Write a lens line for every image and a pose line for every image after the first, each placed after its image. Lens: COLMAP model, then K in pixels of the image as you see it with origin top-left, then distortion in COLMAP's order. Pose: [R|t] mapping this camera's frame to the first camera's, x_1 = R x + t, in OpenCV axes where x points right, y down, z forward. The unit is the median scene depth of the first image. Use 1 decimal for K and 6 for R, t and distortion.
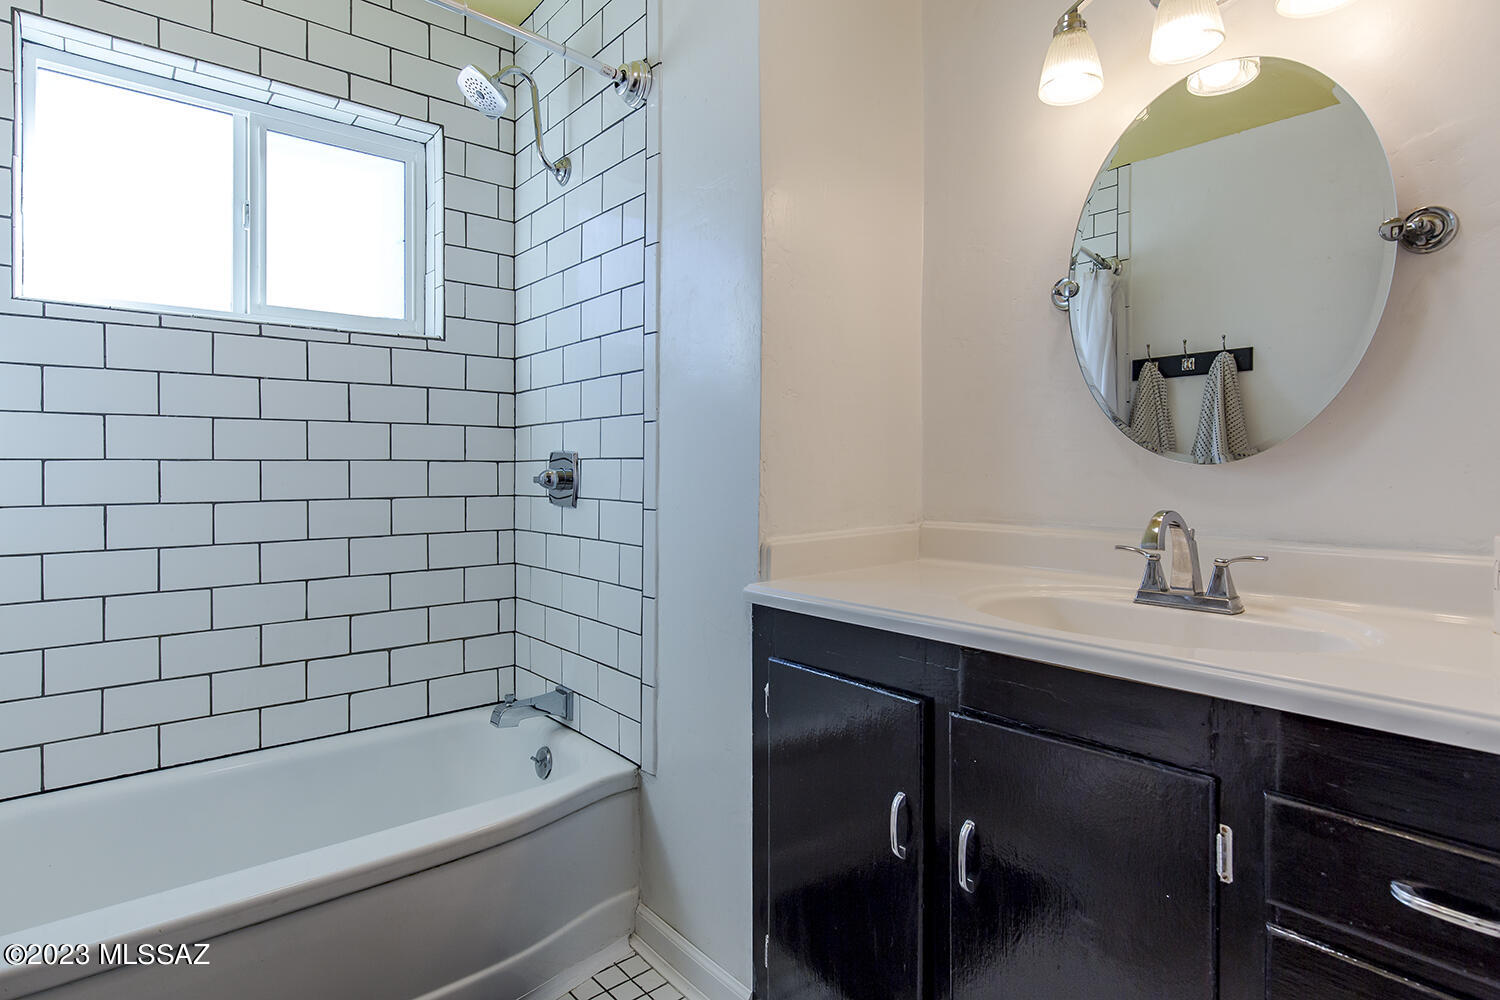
lens RADIAL K [[786.0, 0, 747.7], [0, 786.0, 466.1], [0, 0, 1]] dist [-0.000565, -0.001242]
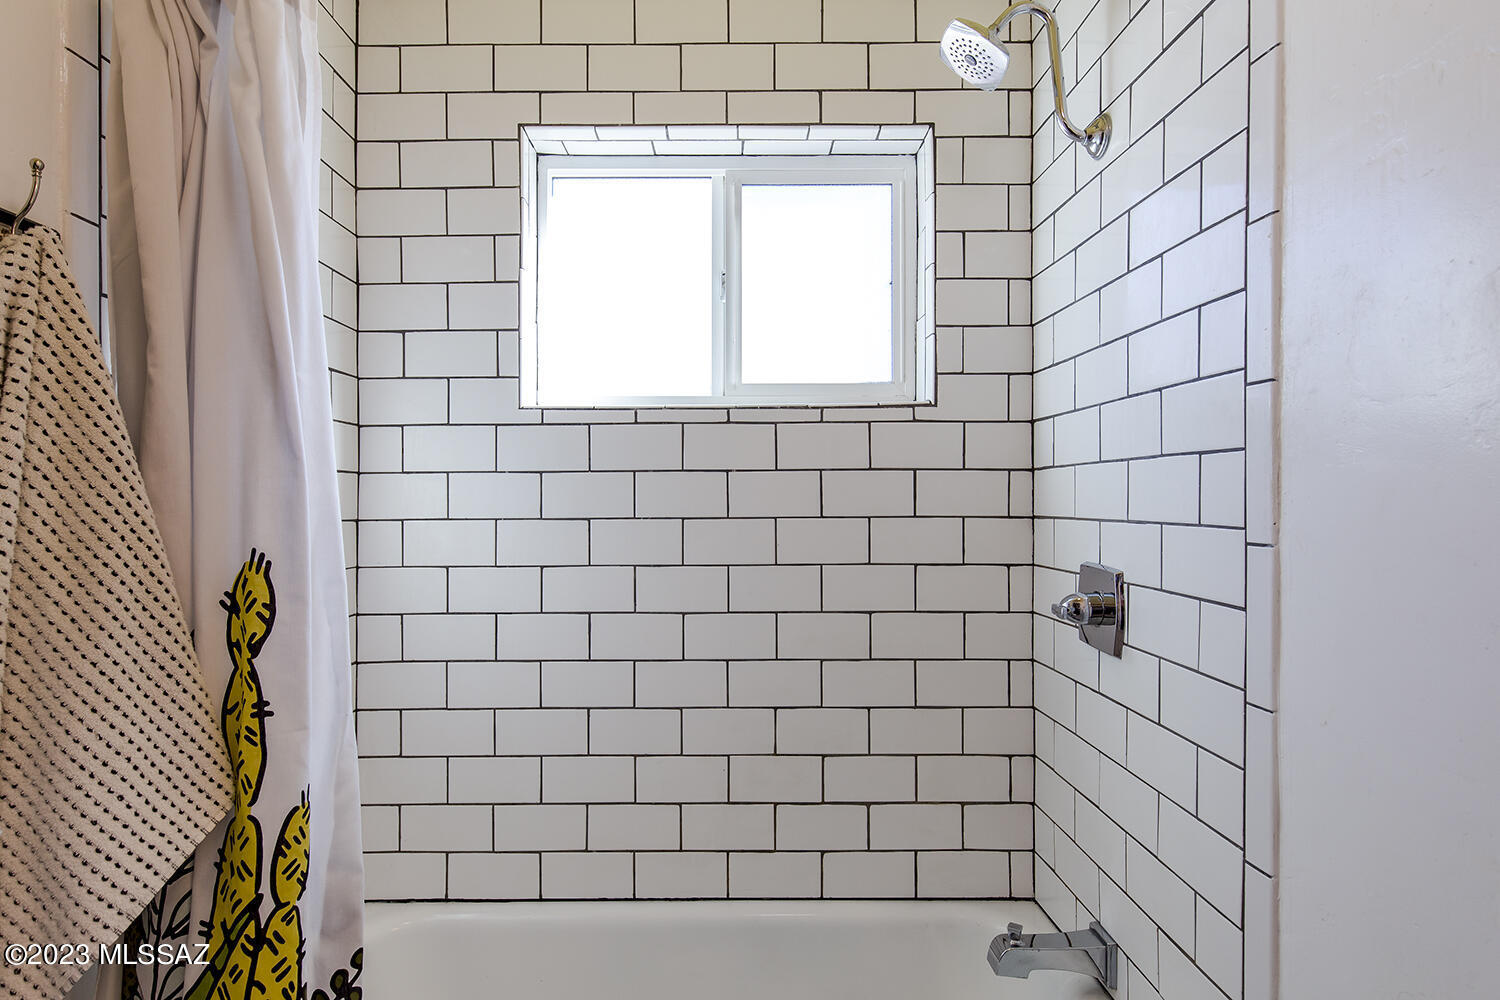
lens RADIAL K [[819.8, 0, 723.4], [0, 819.8, 495.8], [0, 0, 1]] dist [0.001508, -0.000048]
pose [[0.766589, -0.002992, -0.642131, -0.039076], [0.003362, 0.999994, -0.000647, -0.081218], [0.642129, -0.001663, 0.766595, 0.289727]]
